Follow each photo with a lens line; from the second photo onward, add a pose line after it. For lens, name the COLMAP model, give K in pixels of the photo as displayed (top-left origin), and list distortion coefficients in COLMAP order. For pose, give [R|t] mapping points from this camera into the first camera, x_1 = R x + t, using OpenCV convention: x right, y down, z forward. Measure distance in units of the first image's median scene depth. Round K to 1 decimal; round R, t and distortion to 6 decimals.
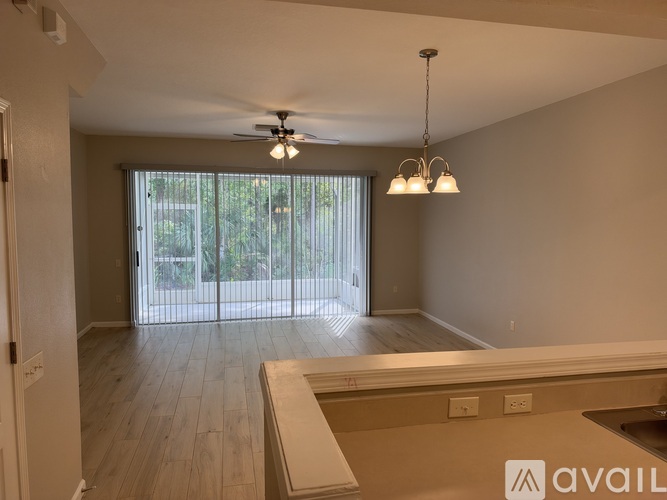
lens RADIAL K [[471.3, 0, 333.5], [0, 471.3, 250.0], [0, 0, 1]] dist [0.001734, -0.040809]
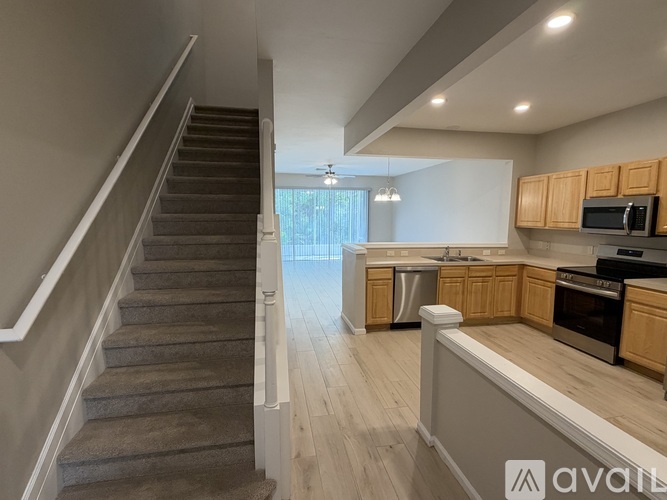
lens RADIAL K [[332.7, 0, 333.5], [0, 332.7, 250.0], [0, 0, 1]] dist [0.009180, -0.000517]
pose [[0.999618, 0.001732, -0.027594, -0.045096], [-0.000690, 0.999289, 0.037700, 0.059456], [0.027640, -0.037667, 0.998908, -0.602492]]
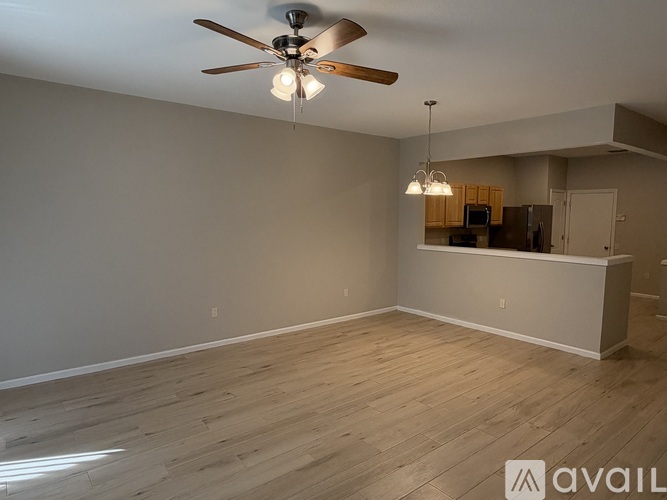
lens RADIAL K [[429.3, 0, 333.5], [0, 429.3, 250.0], [0, 0, 1]] dist [-0.001186, -0.001556]
pose [[-0.442069, -0.089583, 0.892497, -0.575250], [0.053929, 0.990546, 0.126137, -0.082078], [-0.895359, 0.103892, -0.433058, 1.184316]]
